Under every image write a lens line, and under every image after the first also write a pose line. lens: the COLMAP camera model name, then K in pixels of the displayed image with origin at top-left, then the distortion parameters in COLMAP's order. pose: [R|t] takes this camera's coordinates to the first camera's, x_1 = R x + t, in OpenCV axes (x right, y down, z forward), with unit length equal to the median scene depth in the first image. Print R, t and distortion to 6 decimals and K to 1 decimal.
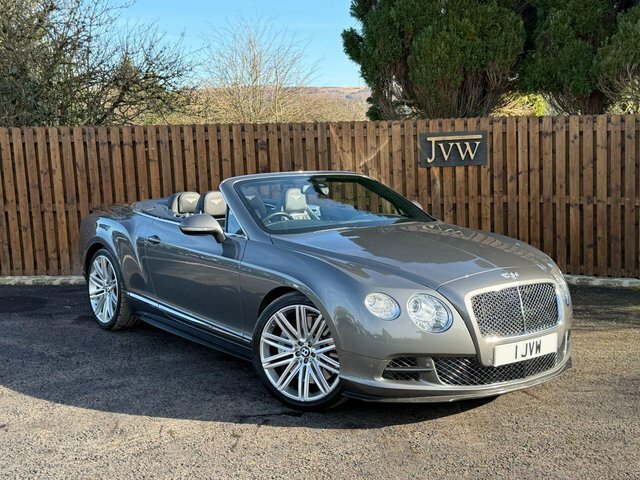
lens RADIAL K [[839.7, 0, 320.8], [0, 839.7, 239.8], [0, 0, 1]] dist [0.174084, -0.304527]
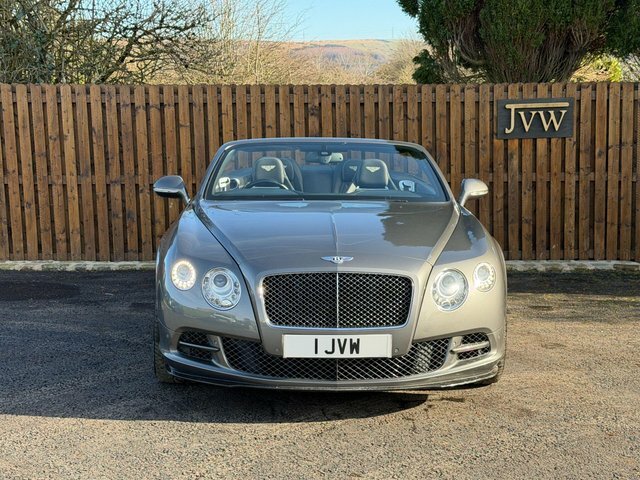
lens RADIAL K [[1055.9, 0, 322.6], [0, 1055.9, 240.7], [0, 0, 1]] dist [0.147407, -0.117901]
pose [[0.997799, 0.010270, 0.065511, -0.129522], [-0.010704, 0.999923, 0.006279, 0.013530], [-0.065442, -0.006967, 0.997832, -0.075154]]
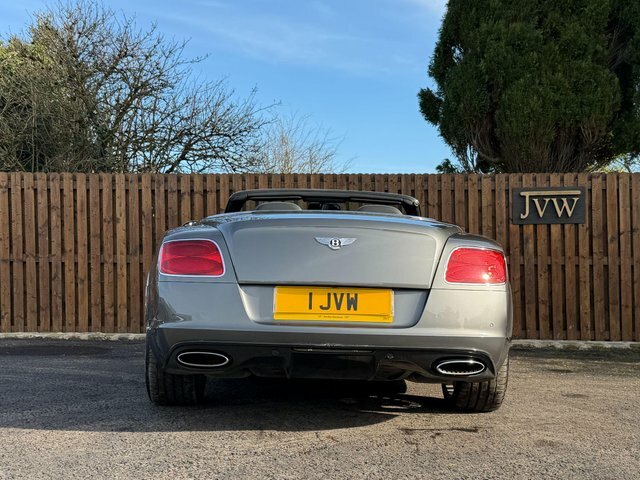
lens RADIAL K [[852.8, 0, 318.9], [0, 852.8, 242.4], [0, 0, 1]] dist [0.191467, -0.403612]
pose [[0.999585, 0.028810, -0.000845, -0.092764], [-0.028628, 0.989010, -0.145048, 0.076830], [-0.003343, 0.145012, 0.989424, 0.067411]]
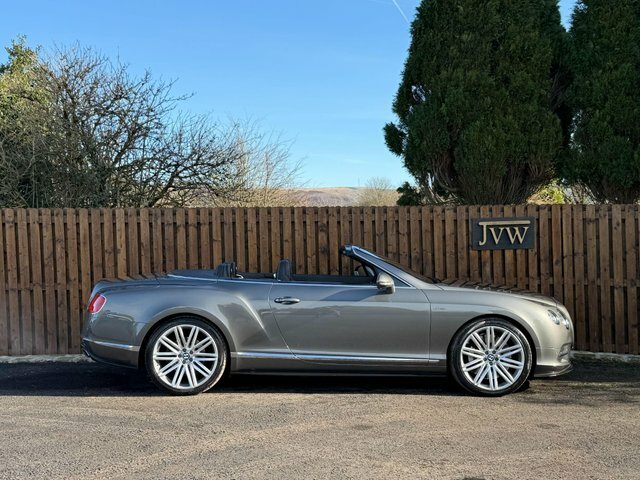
lens RADIAL K [[796.8, 0, 320.1], [0, 796.8, 240.0], [0, 0, 1]] dist [0.172768, -0.317860]
pose [[0.996723, 0.013153, 0.079815, -0.151819], [-0.003889, 0.993343, -0.115128, 0.018117], [-0.080798, 0.114441, 0.990139, 0.017340]]
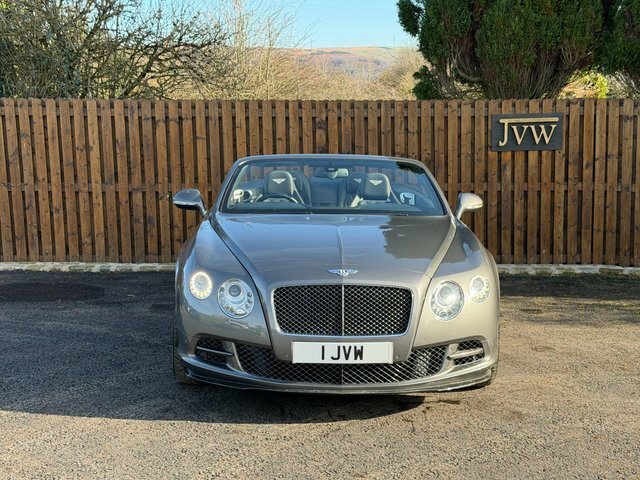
lens RADIAL K [[982.8, 0, 318.6], [0, 982.8, 240.3], [0, 0, 1]] dist [0.144249, -0.096938]
pose [[0.998310, 0.014613, 0.056240, -0.130836], [-0.015349, 0.999802, 0.012680, 0.001539], [-0.056043, -0.013522, 0.998337, -0.078630]]
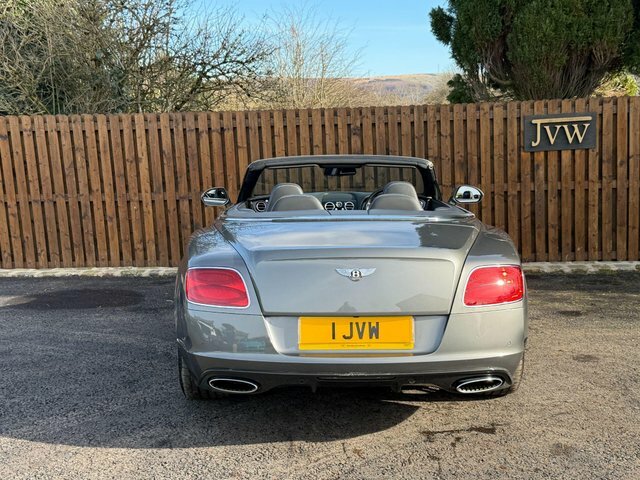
lens RADIAL K [[806.8, 0, 316.8], [0, 806.8, 241.6], [0, 0, 1]] dist [0.196387, -0.454415]
pose [[0.999802, -0.004569, -0.019367, -0.096526], [0.004949, 0.999796, 0.019594, -0.003988], [0.019273, -0.019685, 0.999620, 0.075737]]
